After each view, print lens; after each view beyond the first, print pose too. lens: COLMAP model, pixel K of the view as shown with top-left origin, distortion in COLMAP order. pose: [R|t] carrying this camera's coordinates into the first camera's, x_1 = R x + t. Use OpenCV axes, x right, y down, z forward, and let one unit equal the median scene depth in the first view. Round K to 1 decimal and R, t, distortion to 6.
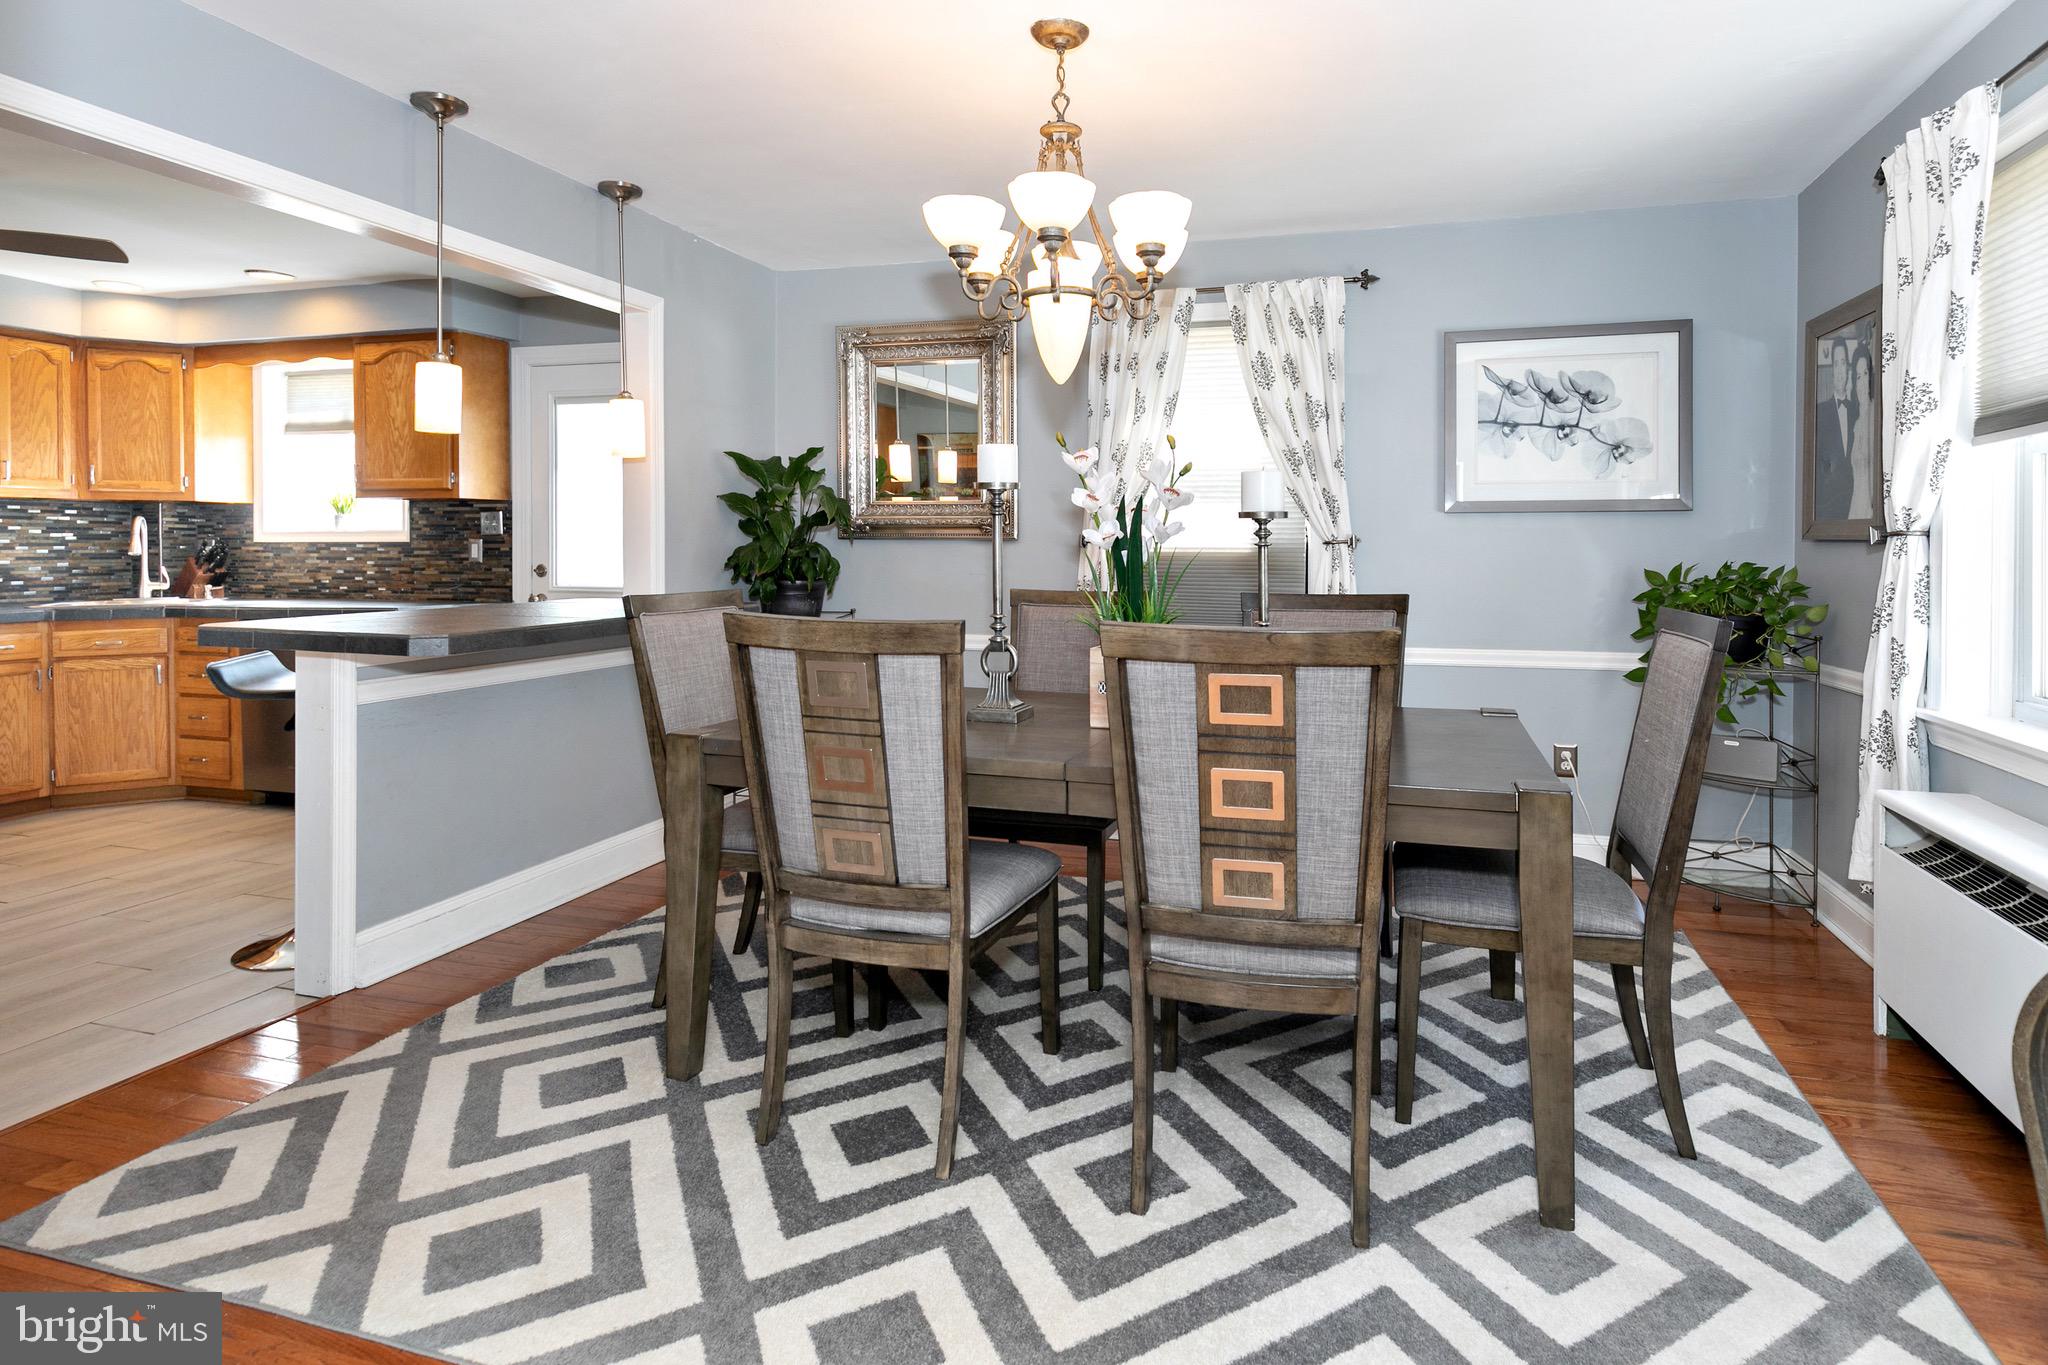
lens RADIAL K [[1065.1, 0, 1107.7], [0, 1065.1, 568.4], [0, 0, 1]] dist [0.012579, -0.006024]
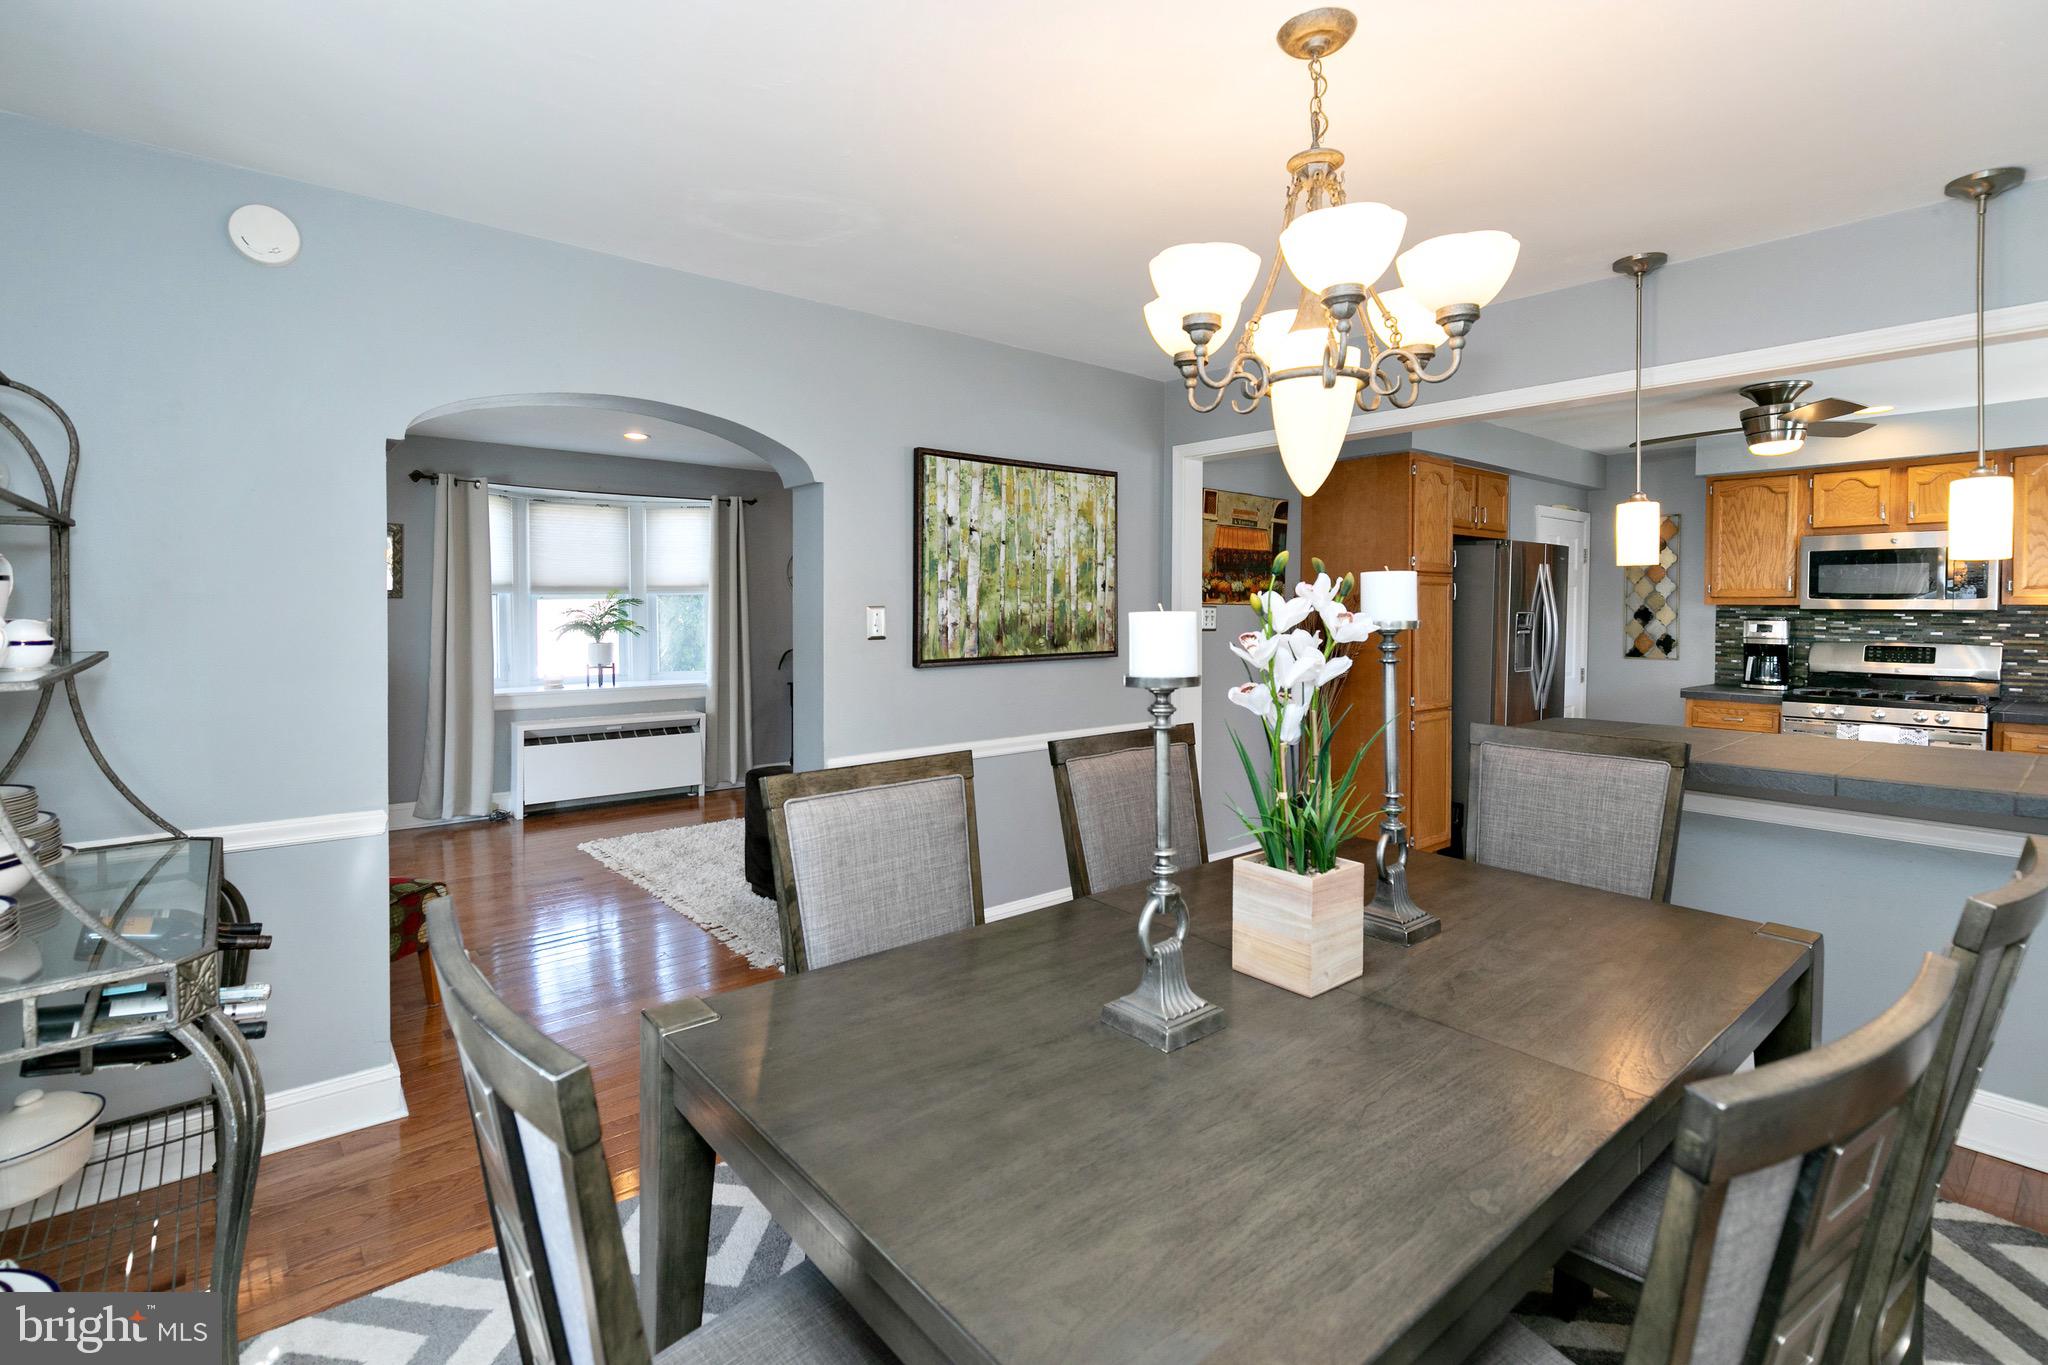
lens RADIAL K [[924.5, 0, 968.7], [0, 924.5, 623.3], [0, 0, 1]] dist [0.012251, -0.000342]
pose [[-0.592887, 0.010059, -0.805223, 0.375766], [-0.020731, 0.999400, 0.027749, -0.056510], [0.805019, 0.033145, -0.592322, 0.706925]]
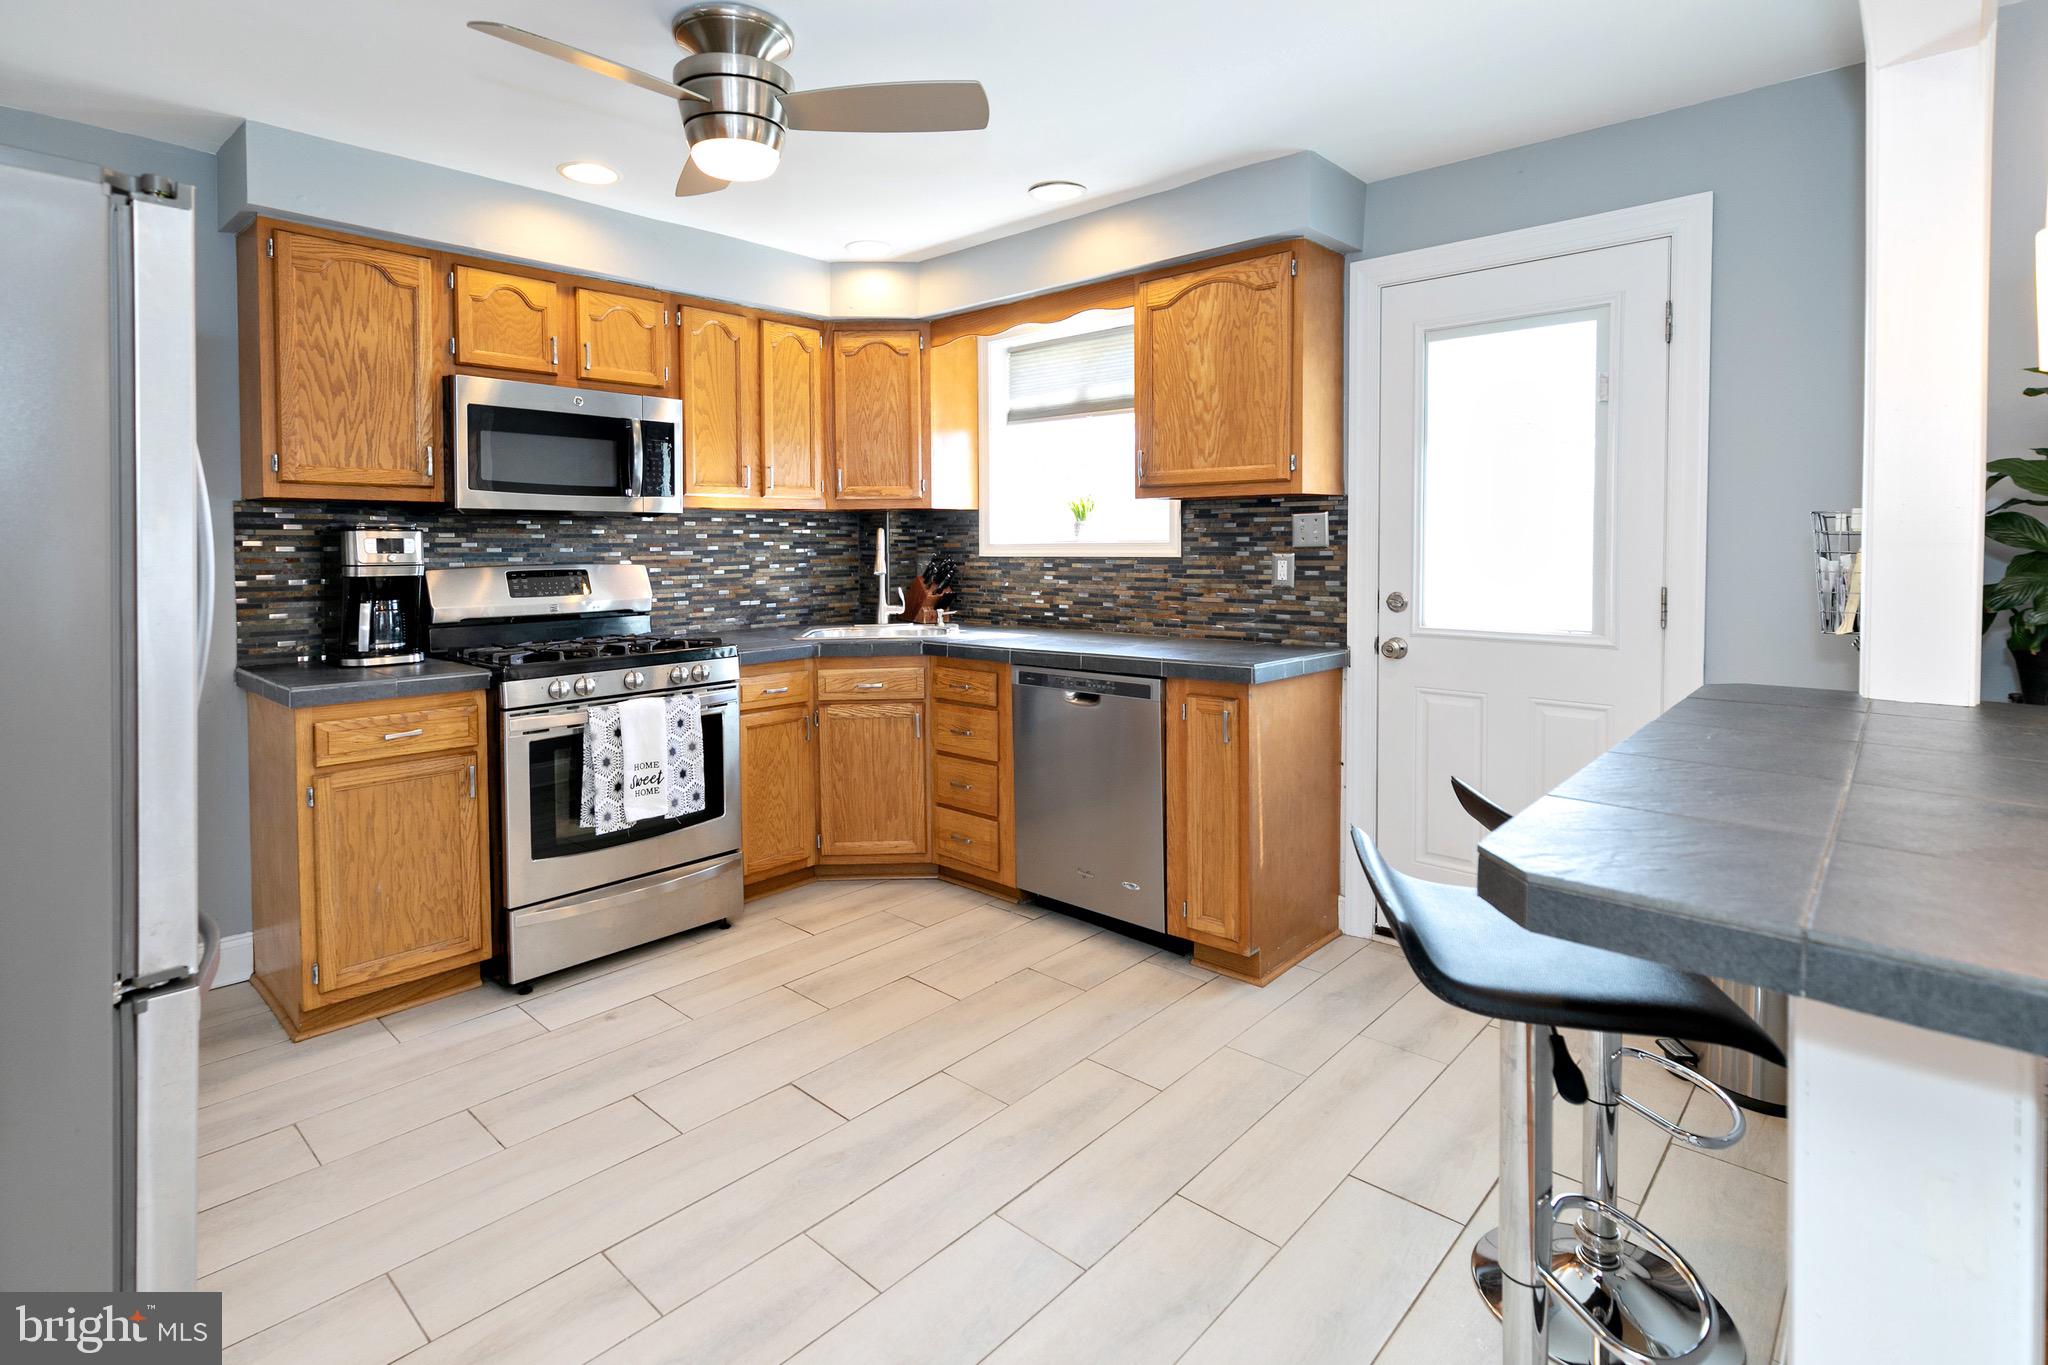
lens RADIAL K [[974.1, 0, 983.2], [0, 974.1, 579.0], [0, 0, 1]] dist [0.001937, -0.000787]
pose [[0.885387, 0.008587, -0.464776, -0.566332], [0.000831, 0.999799, 0.020054, -0.028331], [0.464854, -0.018142, 0.885201, 0.427592]]
